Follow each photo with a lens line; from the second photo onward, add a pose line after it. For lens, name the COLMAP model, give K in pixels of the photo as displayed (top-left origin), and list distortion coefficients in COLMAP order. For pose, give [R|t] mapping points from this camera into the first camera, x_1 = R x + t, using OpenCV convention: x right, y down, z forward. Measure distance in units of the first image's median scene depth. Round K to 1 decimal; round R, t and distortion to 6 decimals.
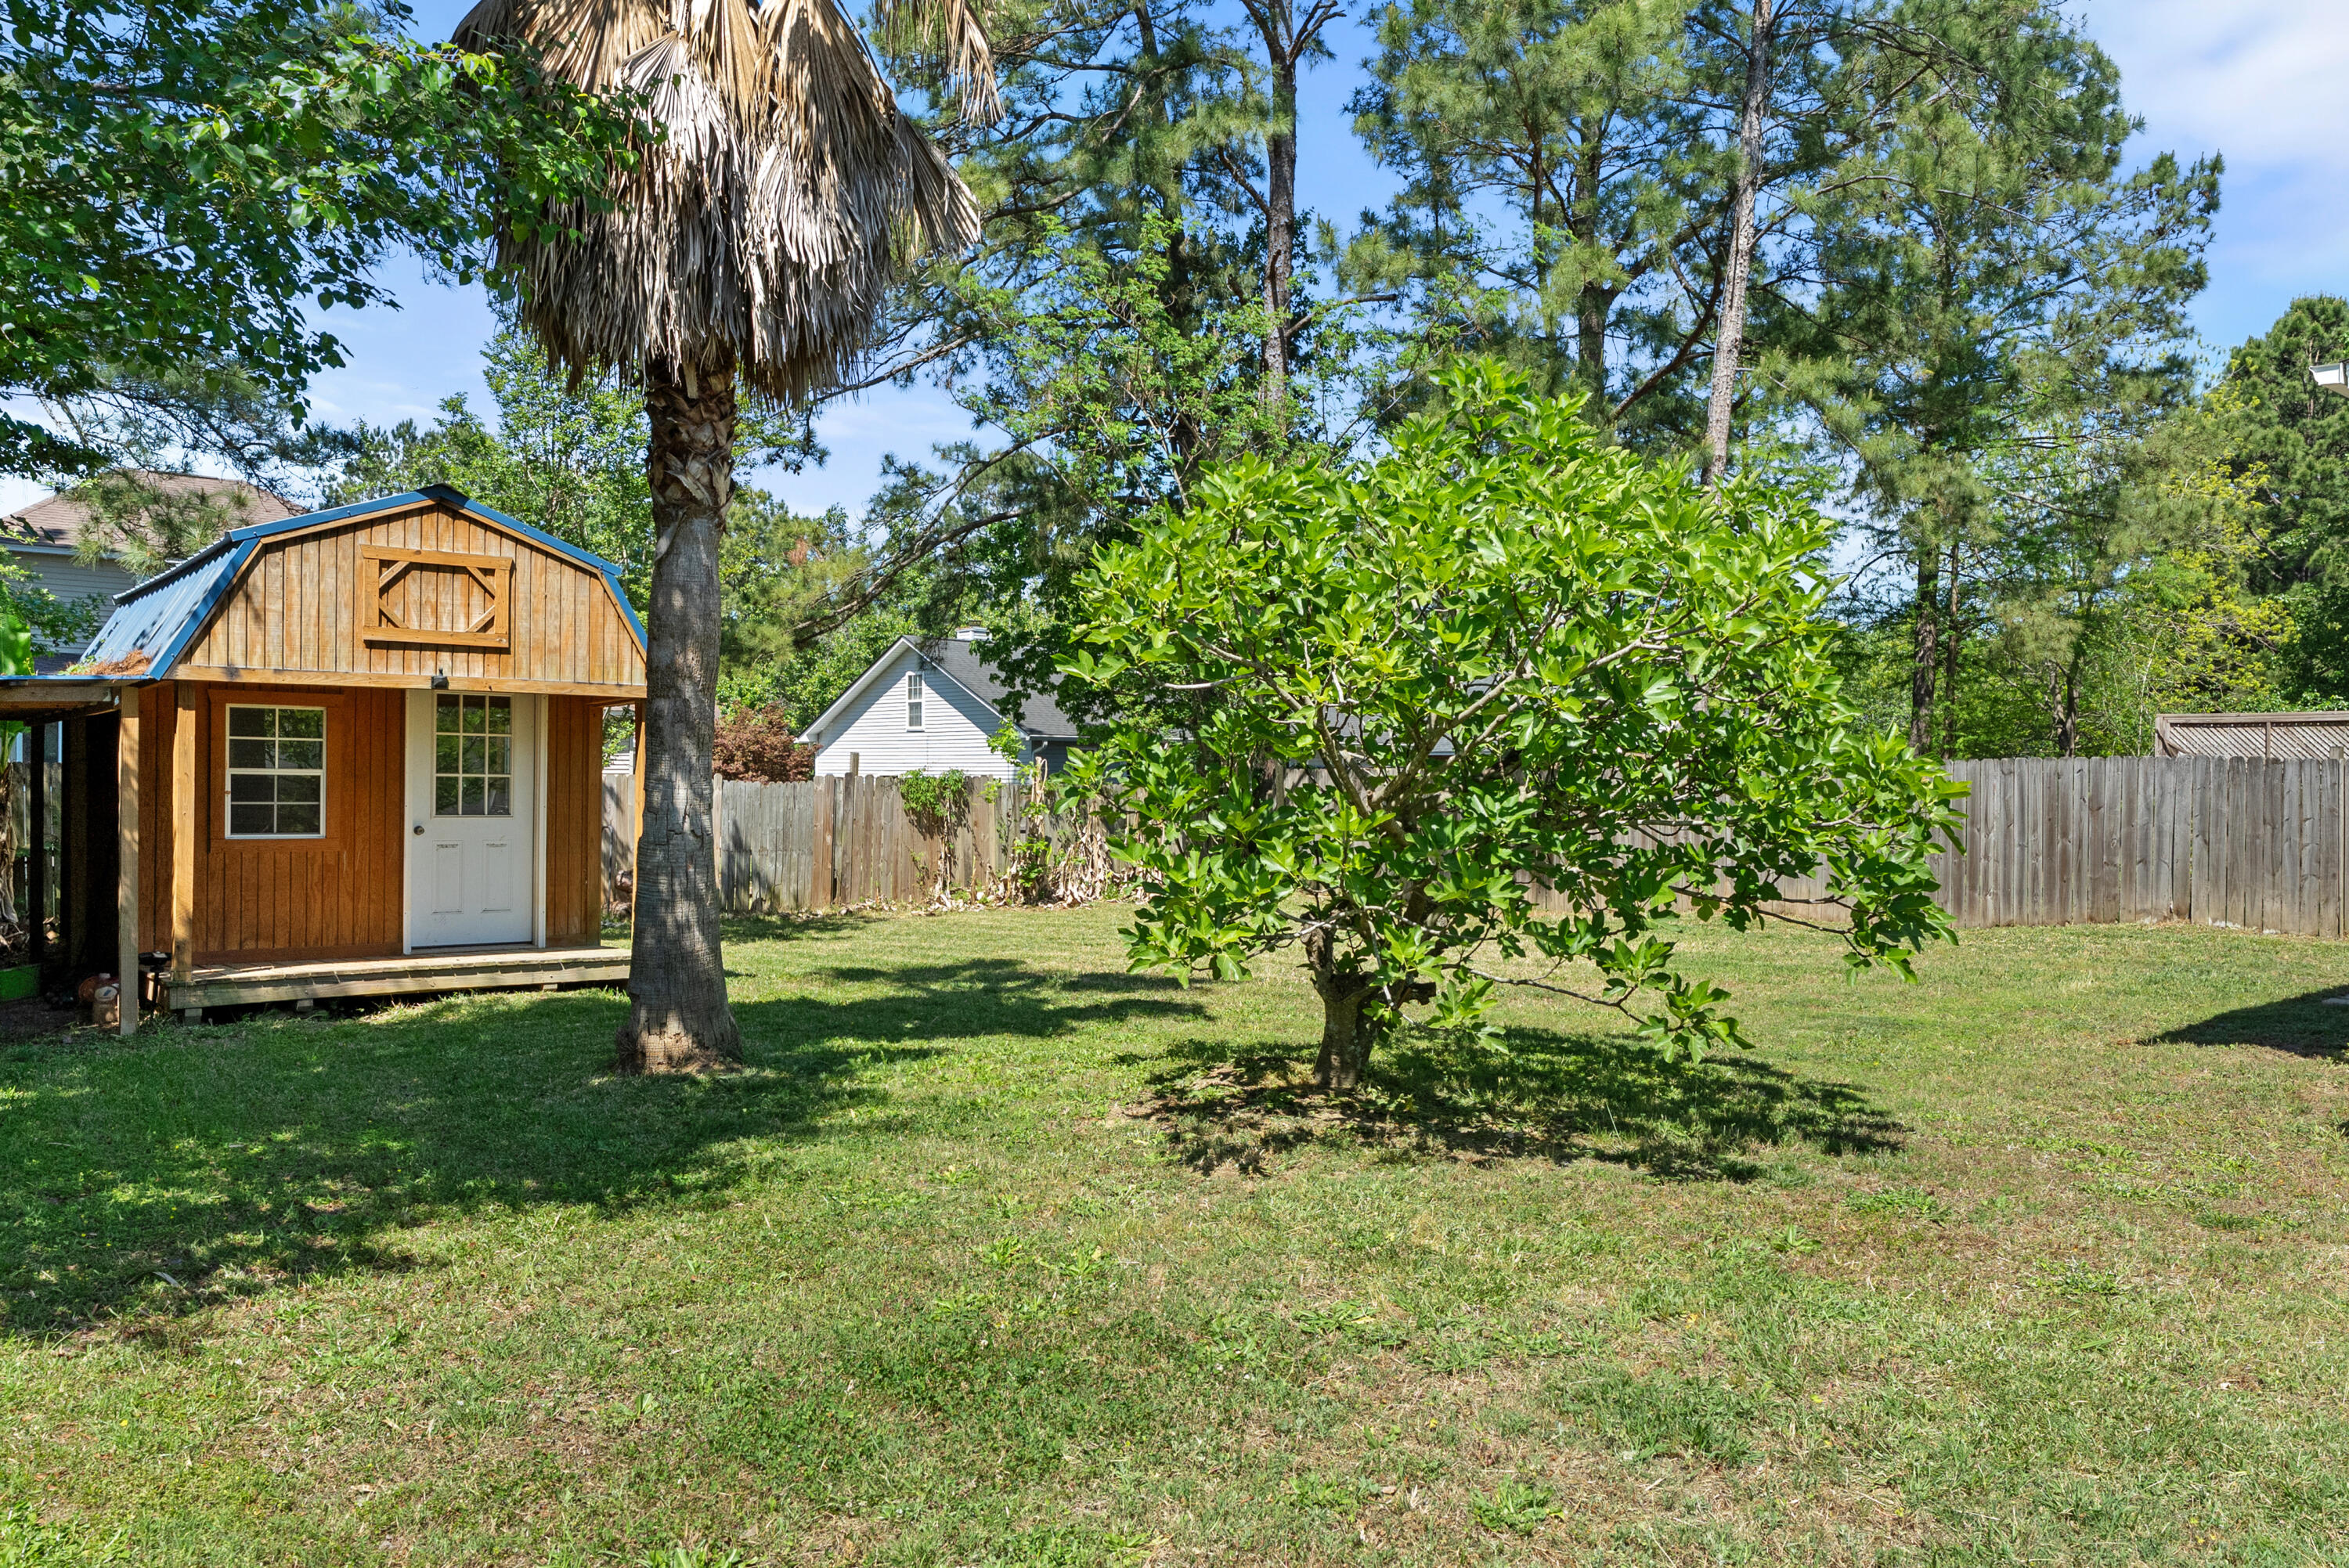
lens RADIAL K [[1824.0, 0, 1174.5], [0, 1824.0, 784.0], [0, 0, 1]] dist [-0.001043, -0.000446]
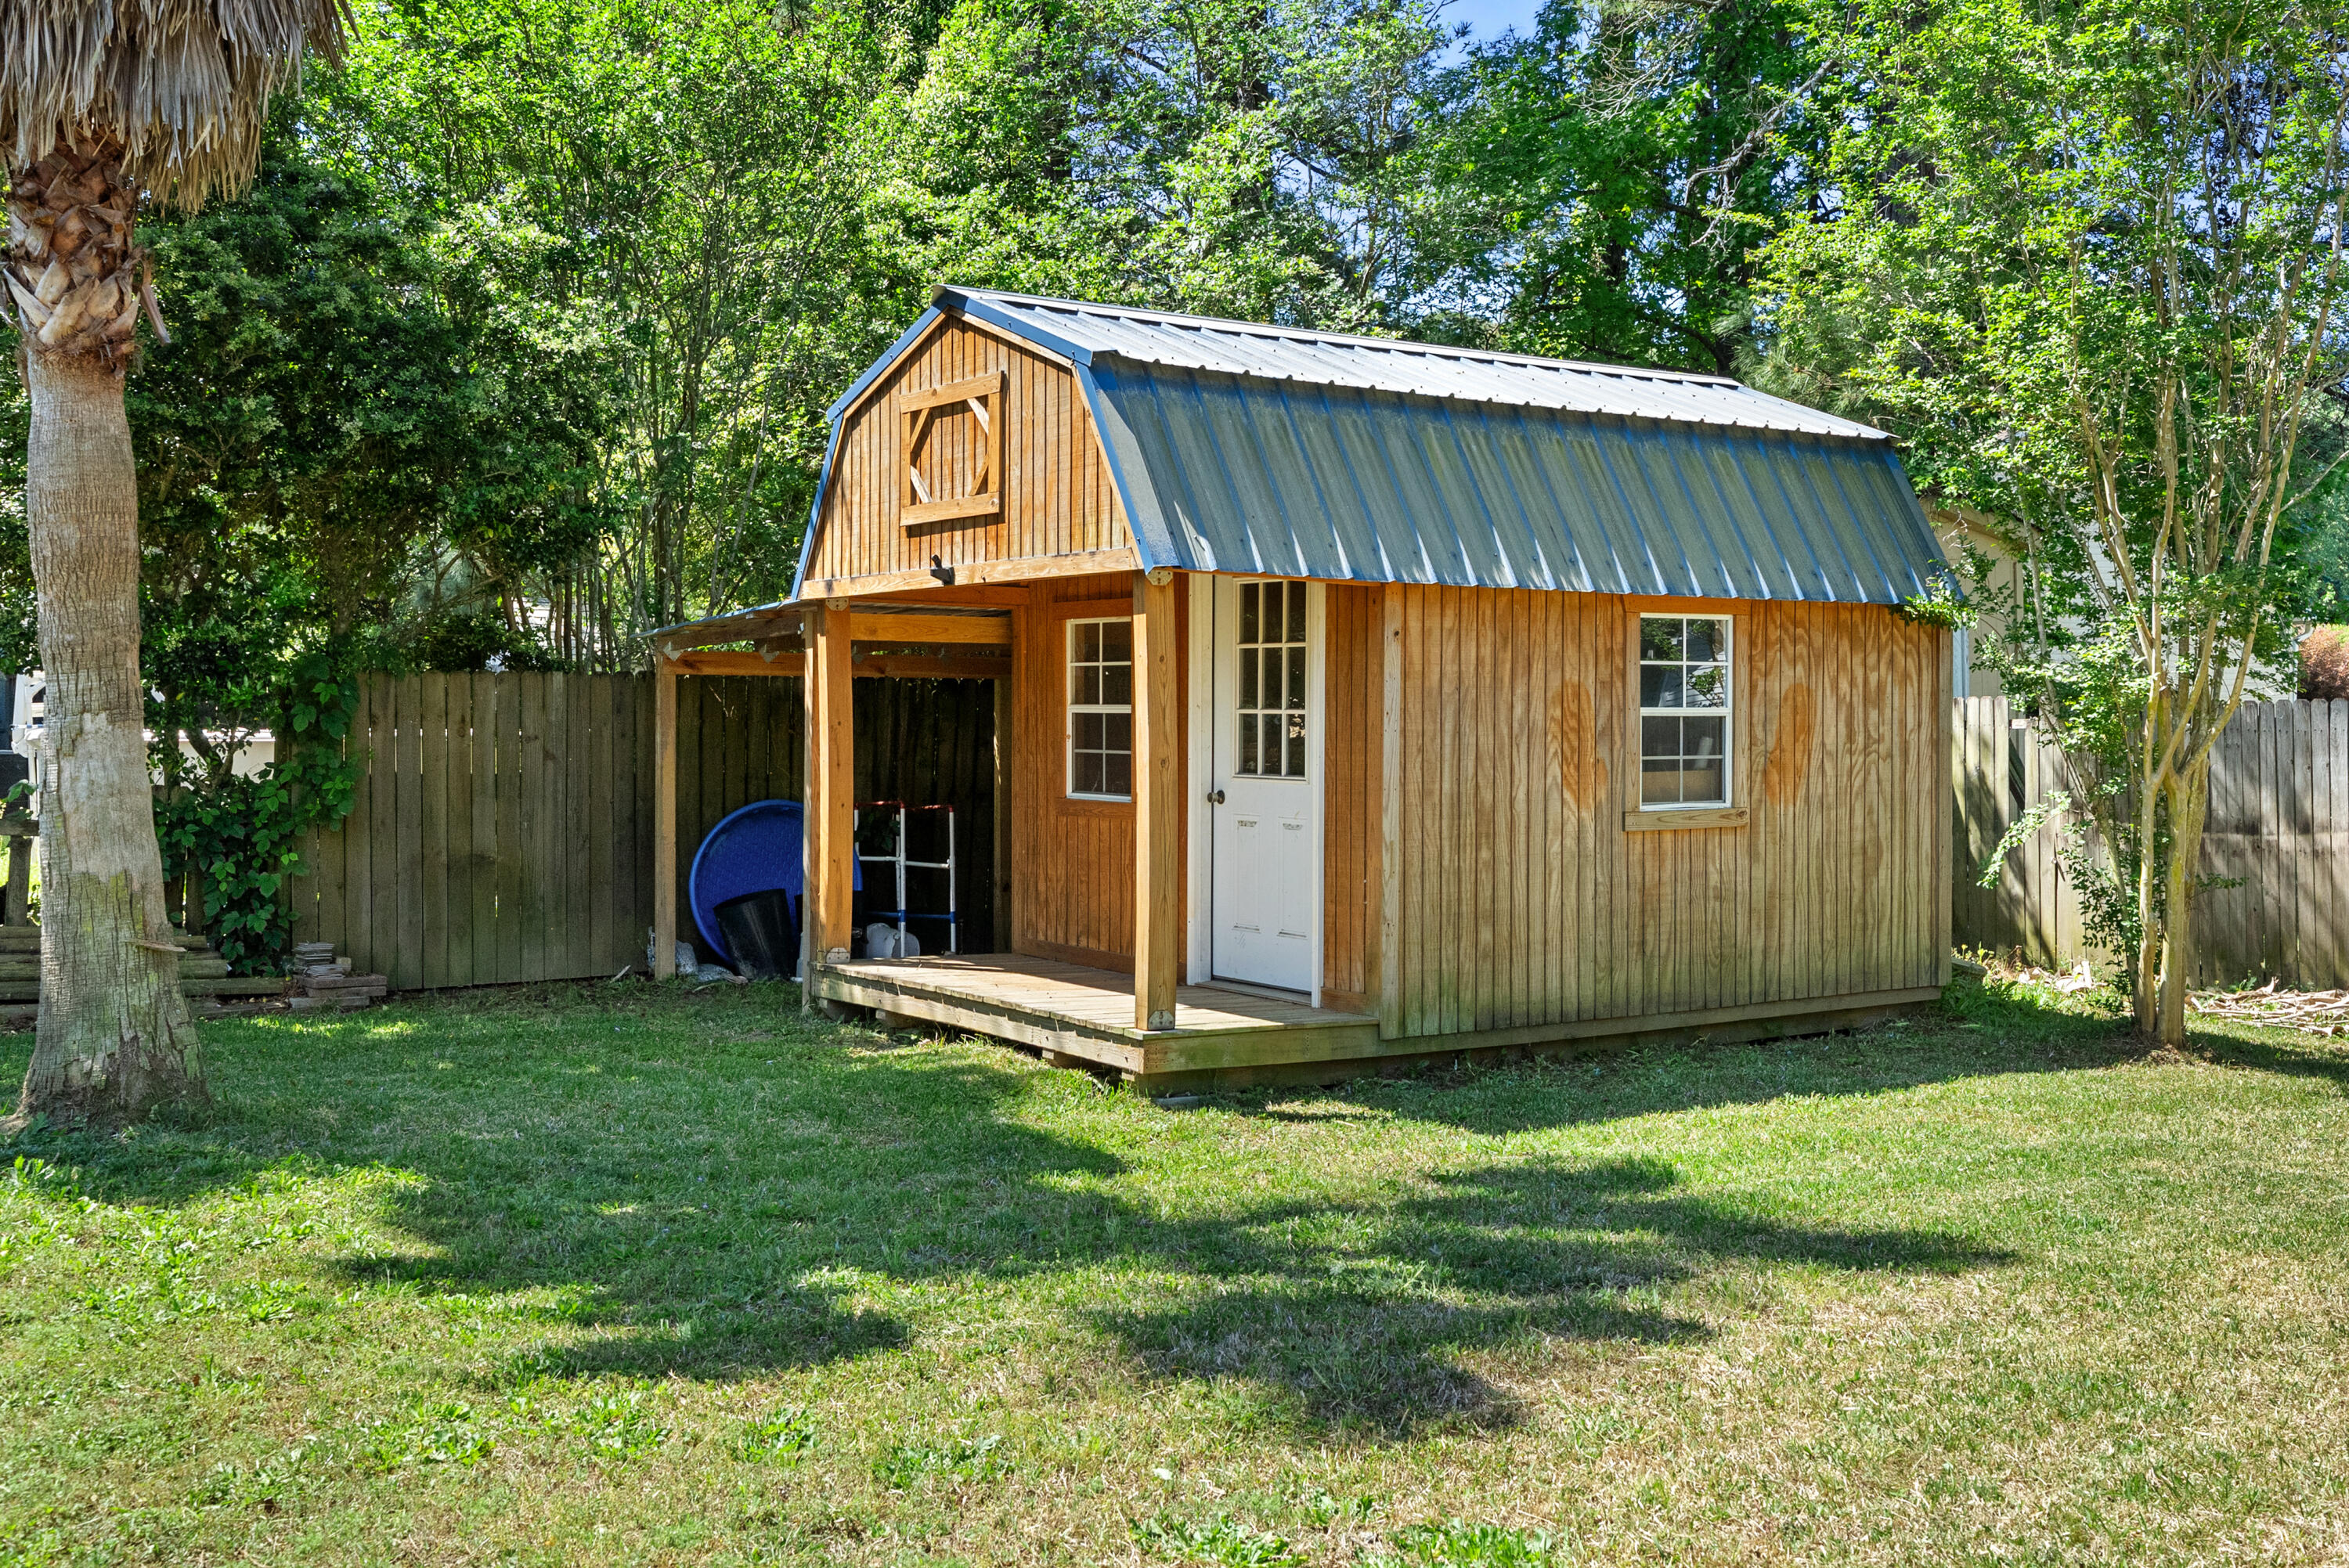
lens RADIAL K [[2414.7, 0, 1174.5], [0, 2414.7, 784.0], [0, 0, 1]] dist [-0.107842, -0.000359]
pose [[-0.172398, 0.023678, -0.984743, 0.461691], [0.002634, 0.999719, 0.023577, 0.000637], [0.985024, 0.001470, -0.172412, 1.215595]]
